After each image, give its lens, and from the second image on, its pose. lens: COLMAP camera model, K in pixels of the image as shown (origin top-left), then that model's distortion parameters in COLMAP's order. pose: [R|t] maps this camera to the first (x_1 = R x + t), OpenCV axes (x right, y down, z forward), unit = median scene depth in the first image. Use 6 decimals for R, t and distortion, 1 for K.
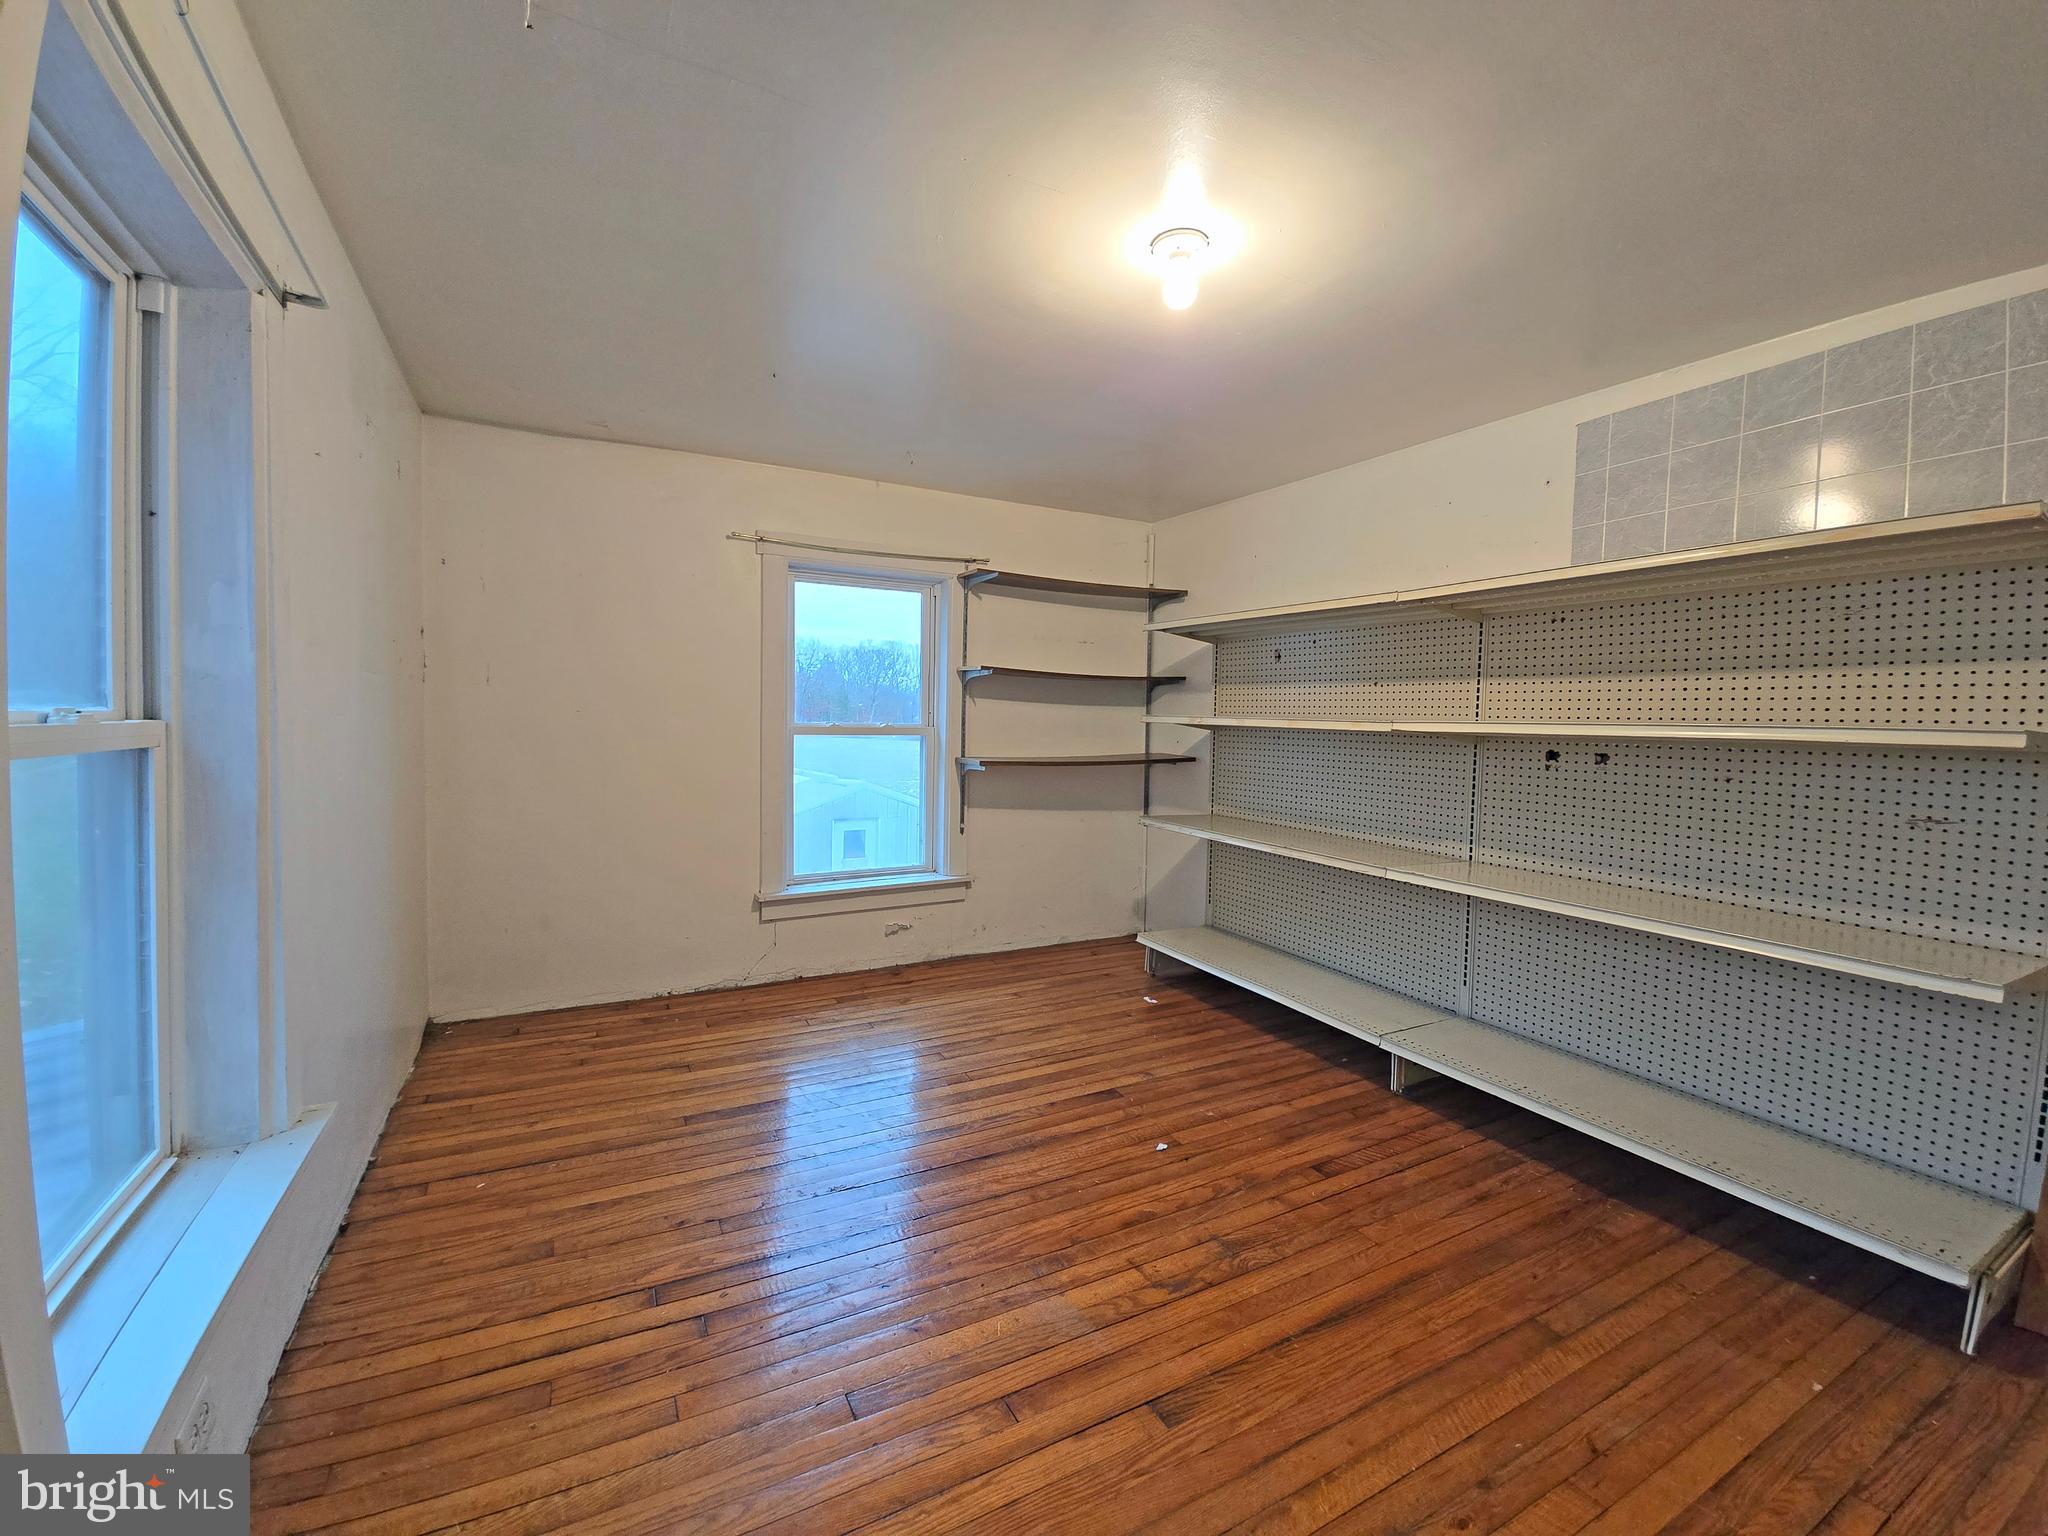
lens RADIAL K [[828.2, 0, 1027.6], [0, 828.2, 760.3], [0, 0, 1]] dist [0.004317, -0.000409]
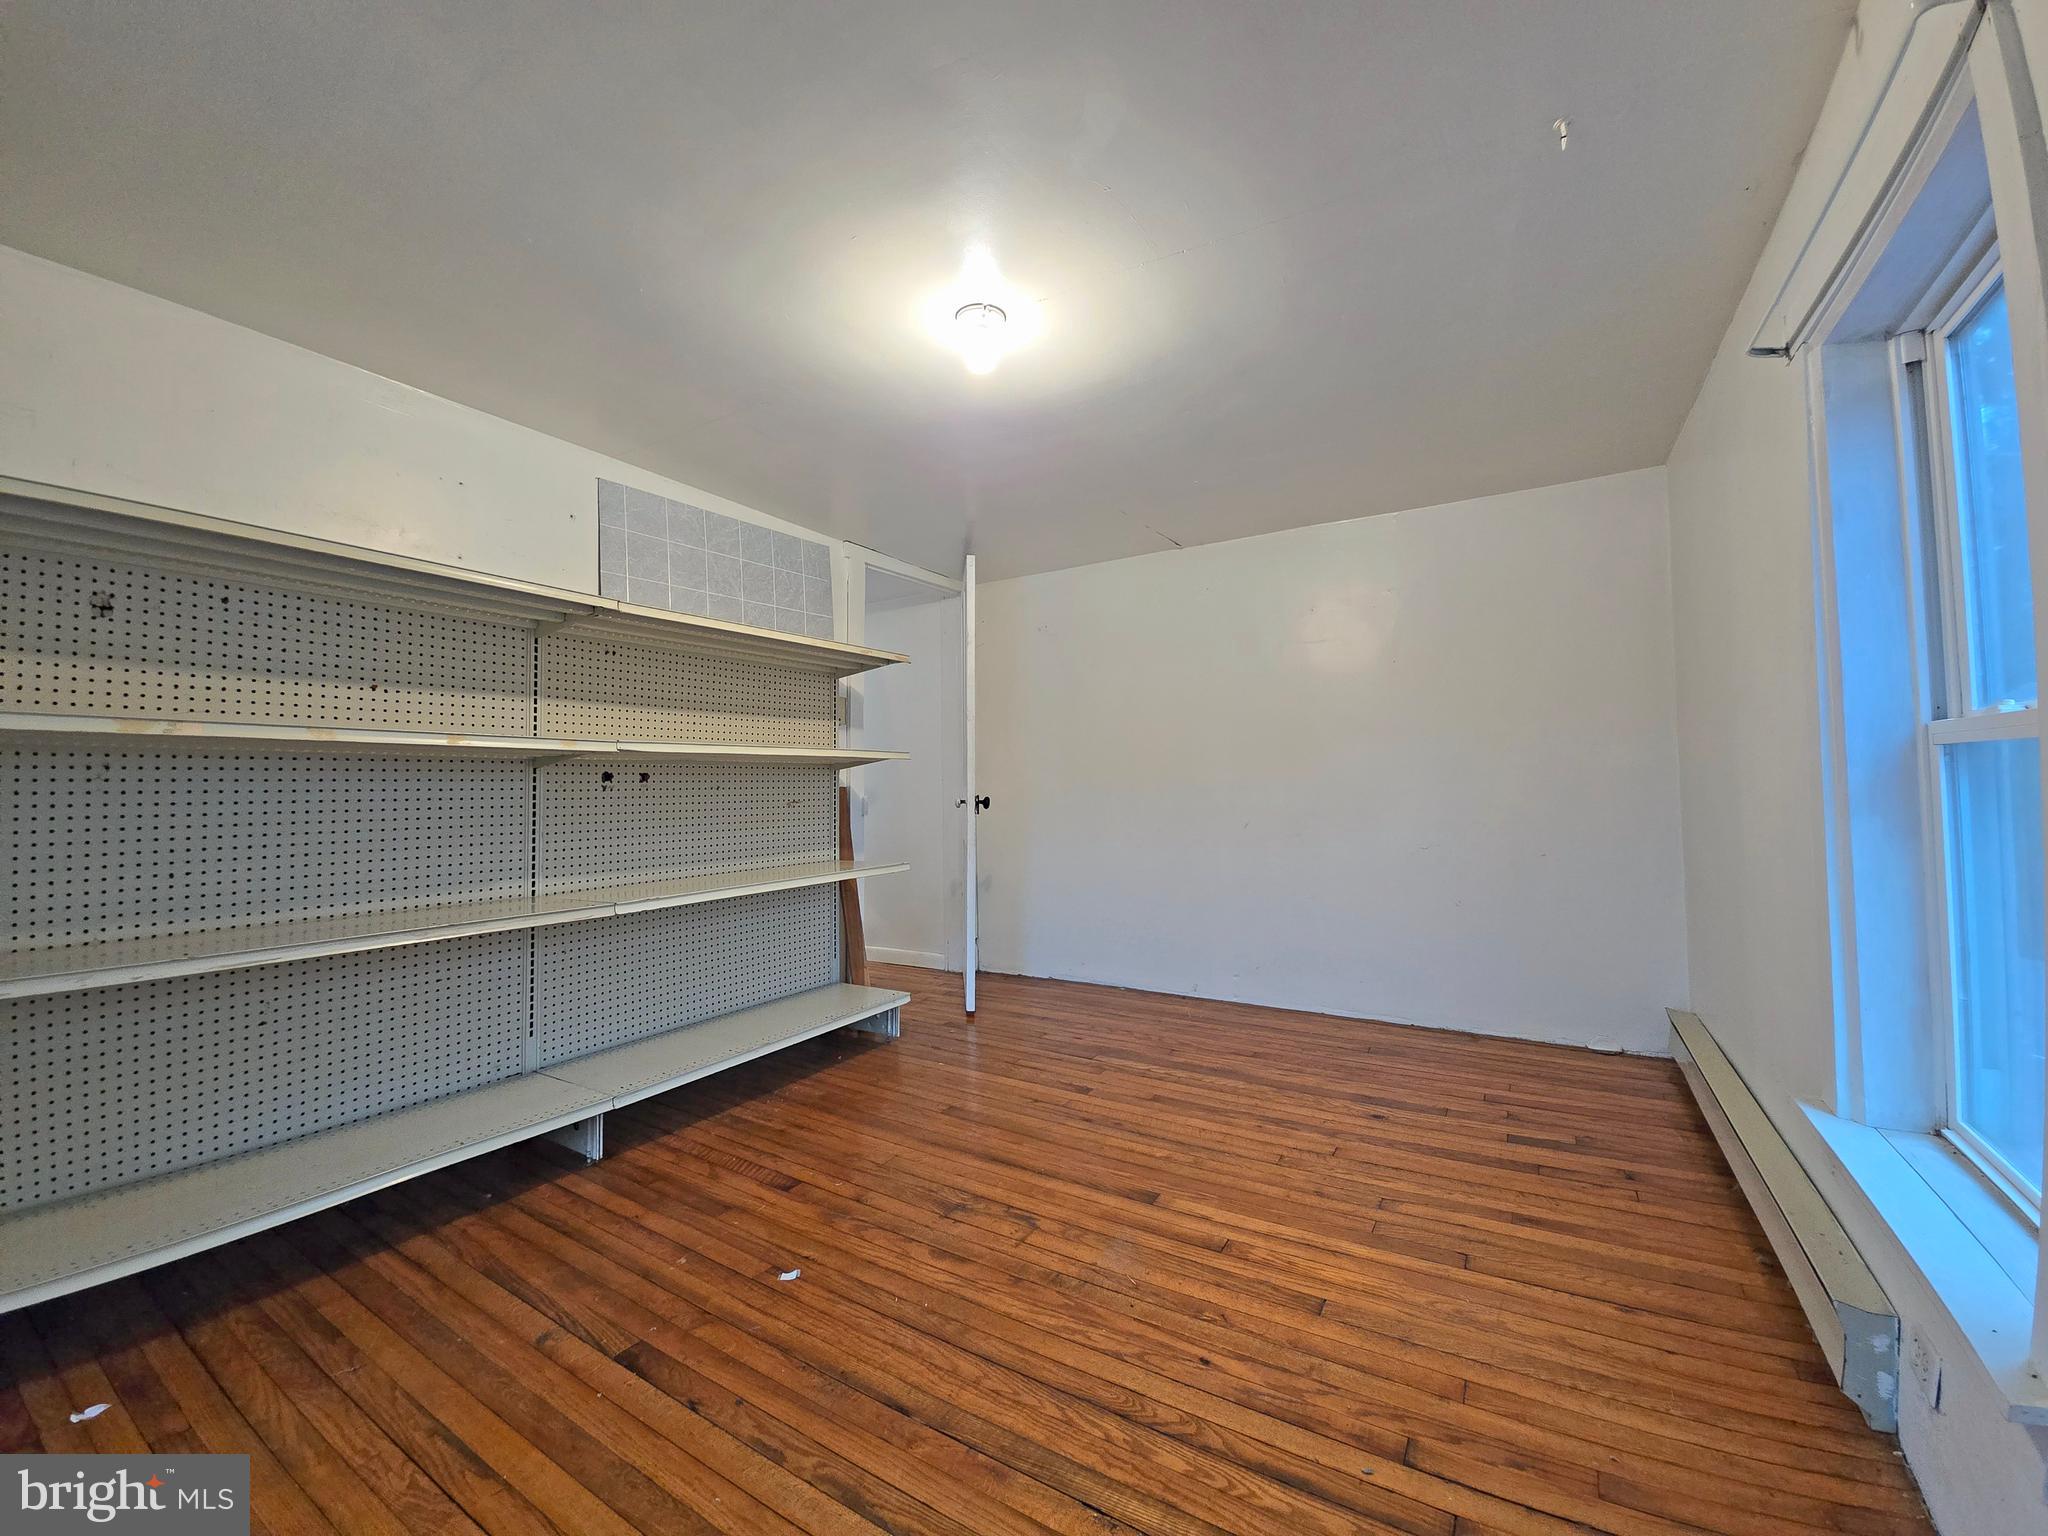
lens RADIAL K [[828.2, 0, 1027.6], [0, 828.2, 760.3], [0, 0, 1]] dist [0.004317, -0.000409]
pose [[-0.496883, 0.007170, 0.867788, -0.591990], [0.044670, 0.998852, 0.017325, -0.022011], [-0.866667, 0.047372, -0.496633, 1.093369]]
